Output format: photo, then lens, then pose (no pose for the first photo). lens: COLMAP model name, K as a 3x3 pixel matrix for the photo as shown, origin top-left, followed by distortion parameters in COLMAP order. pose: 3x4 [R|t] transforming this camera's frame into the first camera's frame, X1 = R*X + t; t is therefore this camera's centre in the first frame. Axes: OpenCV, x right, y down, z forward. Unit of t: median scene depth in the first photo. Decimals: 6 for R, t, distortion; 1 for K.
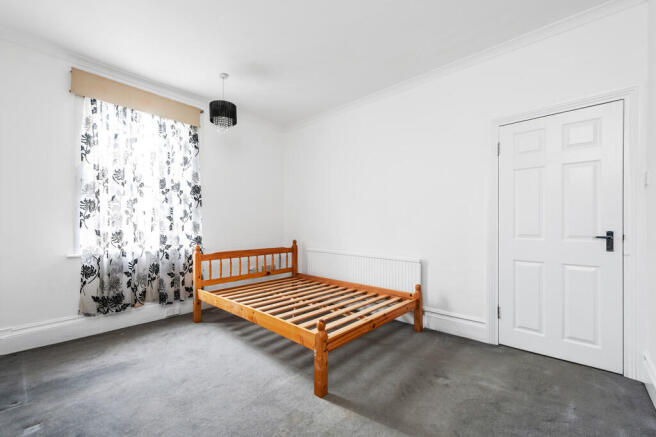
lens RADIAL K [[275.8, 0, 327.5], [0, 275.8, 220.8], [0, 0, 1]] dist [-0.002814, -0.000568]
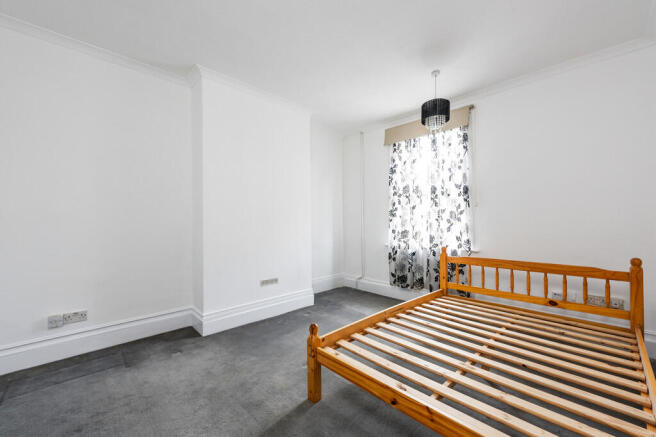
lens RADIAL K [[261.0, 0, 330.1], [0, 261.0, 218.7], [0, 0, 1]] dist [0.000292, 0.000052]
pose [[-0.077930, -0.021345, -0.996730, 0.549722], [0.012245, 0.999675, -0.022365, 0.002962], [0.996884, -0.013948, -0.077643, 0.679019]]
